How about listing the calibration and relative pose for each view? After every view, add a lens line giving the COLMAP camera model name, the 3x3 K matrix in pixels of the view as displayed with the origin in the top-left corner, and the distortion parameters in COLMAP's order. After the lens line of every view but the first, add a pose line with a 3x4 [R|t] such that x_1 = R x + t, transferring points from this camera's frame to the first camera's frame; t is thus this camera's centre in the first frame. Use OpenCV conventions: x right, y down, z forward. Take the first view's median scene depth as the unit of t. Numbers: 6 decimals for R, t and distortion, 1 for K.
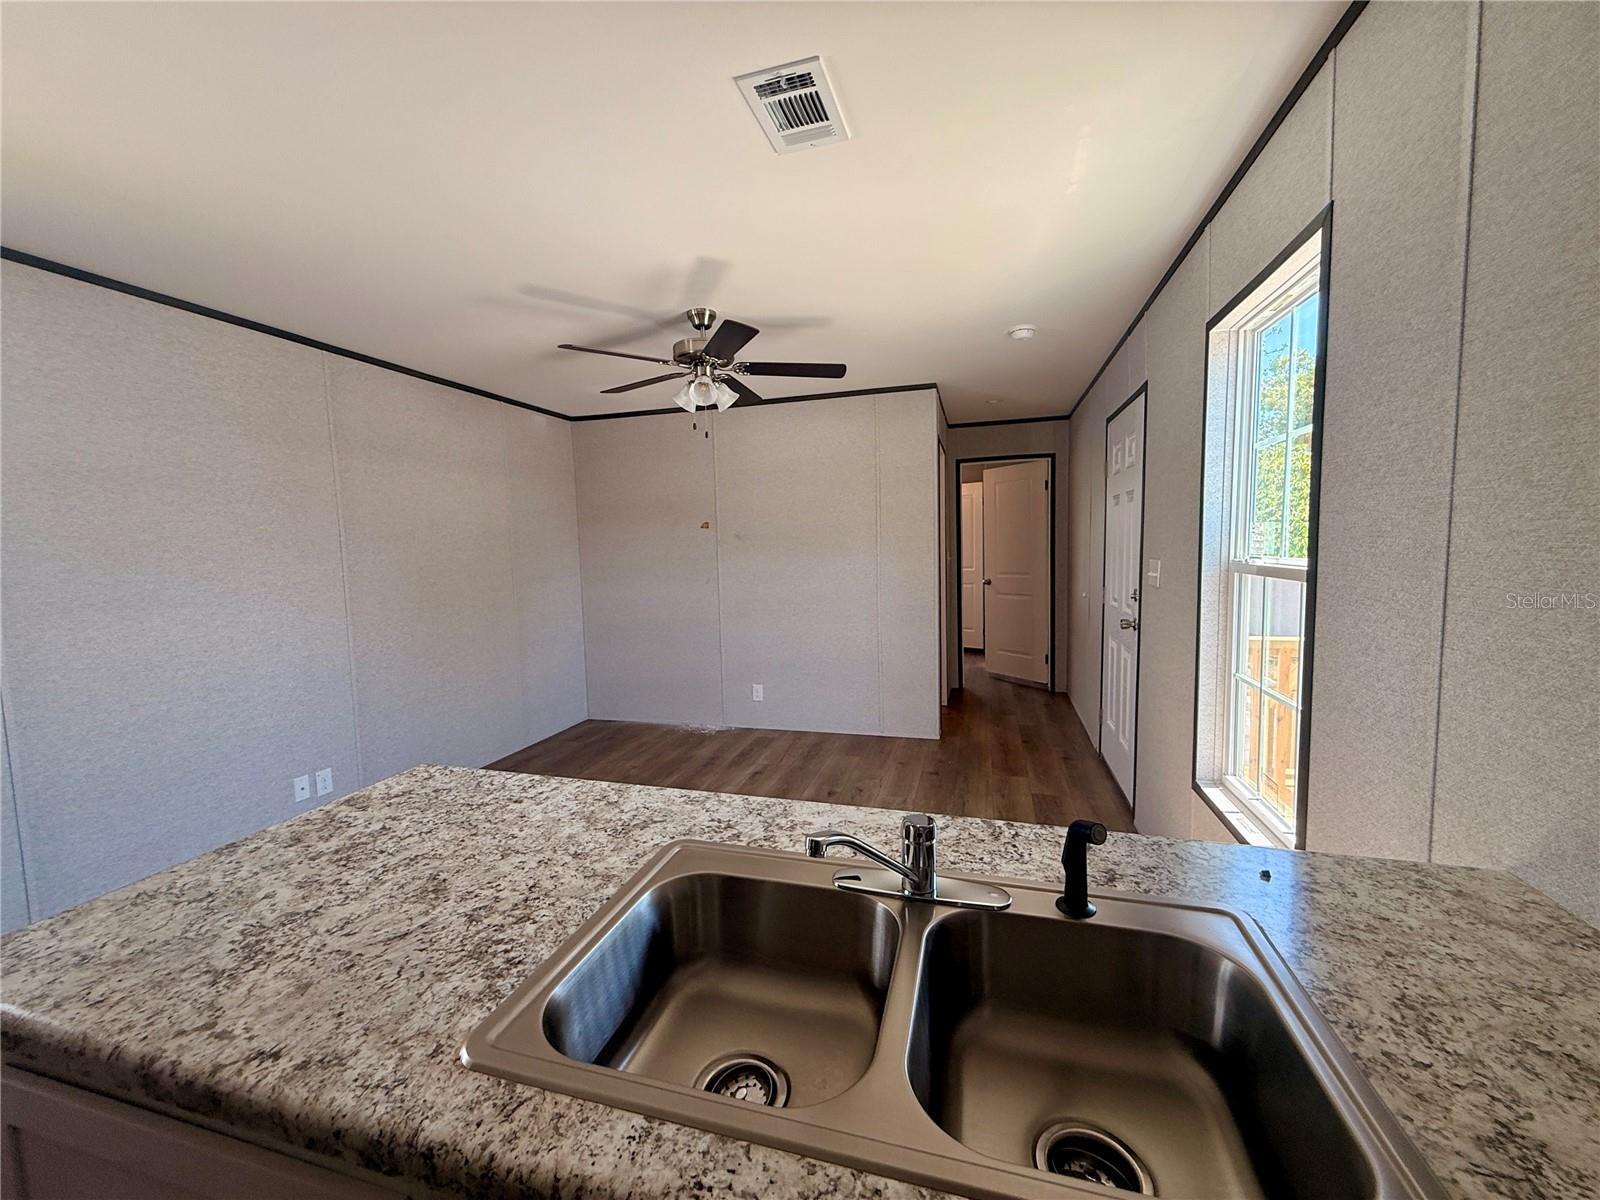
lens RADIAL K [[641.3, 0, 800.0], [0, 641.3, 600.0], [0, 0, 1]] dist [-0.001150, -0.000028]
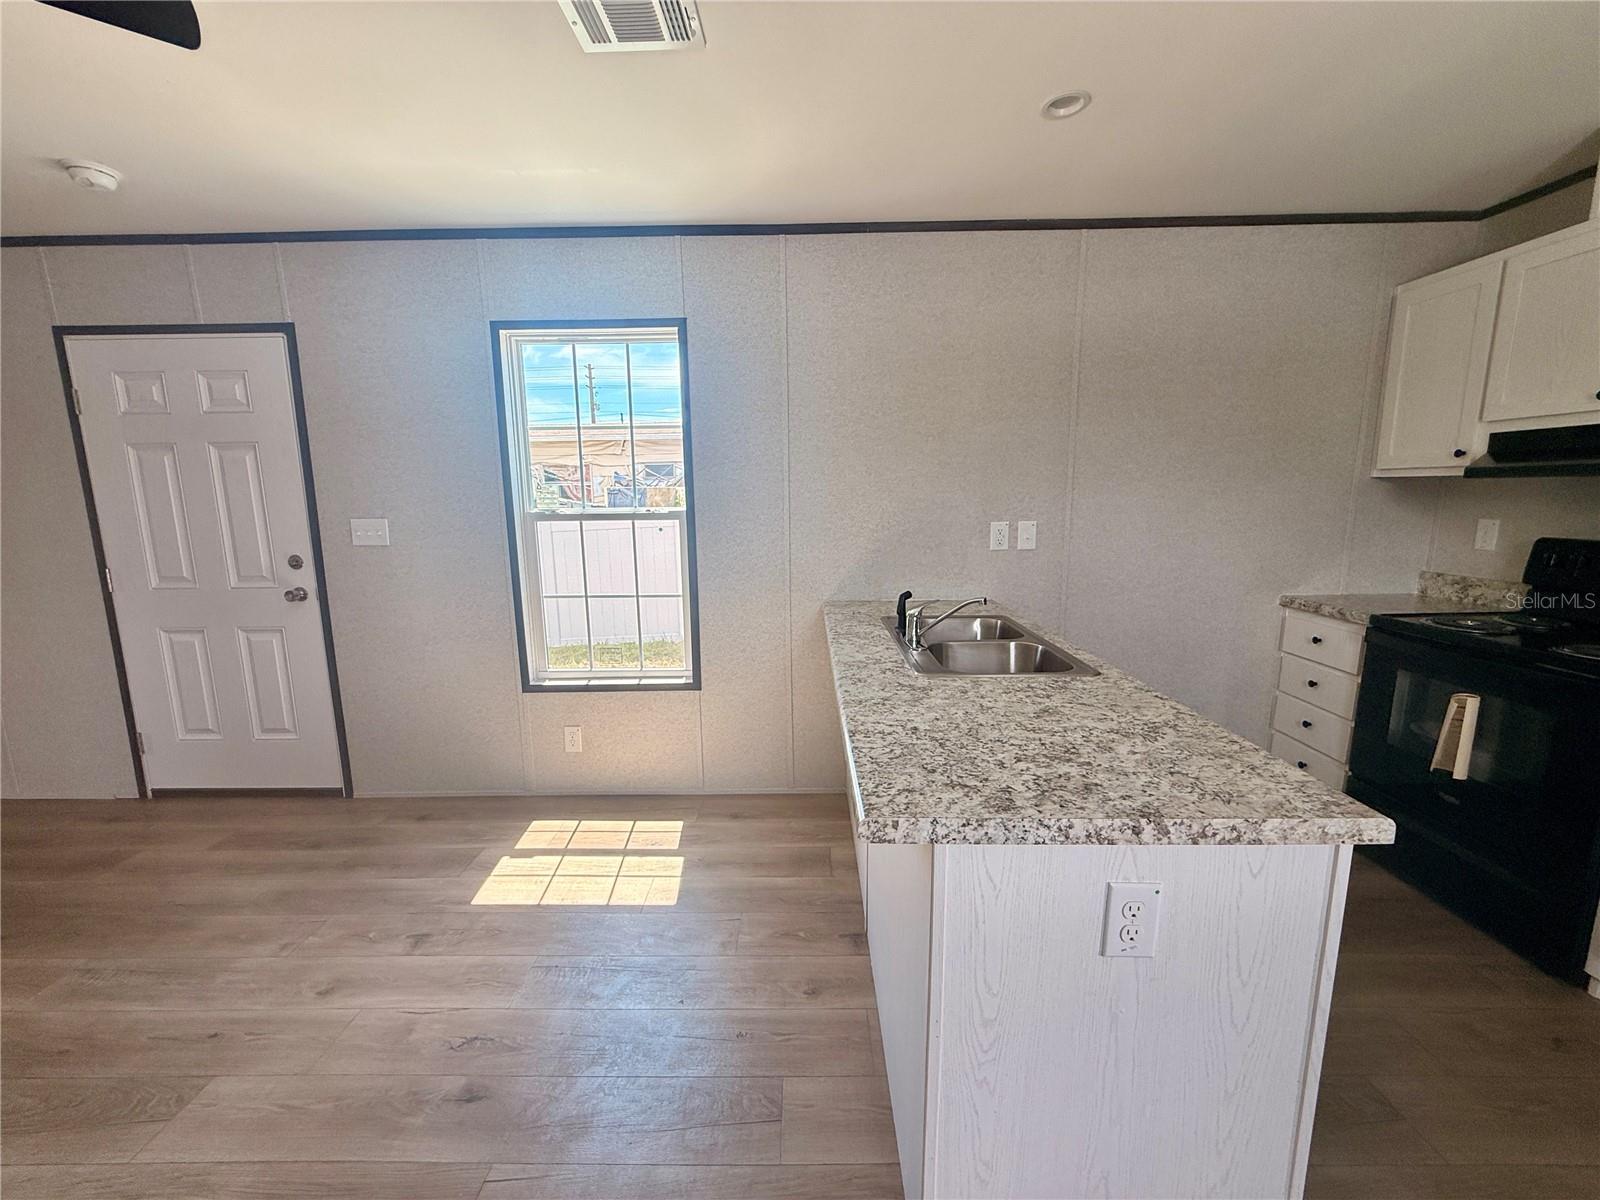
lens RADIAL K [[641.3, 0, 800.0], [0, 641.3, 600.0], [0, 0, 1]] dist [-0.001150, -0.000028]
pose [[-0.266279, -0.130874, 0.954970, -1.627029], [0.103328, 0.981155, 0.163274, -0.088018], [-0.958342, 0.142152, -0.247738, 1.698576]]
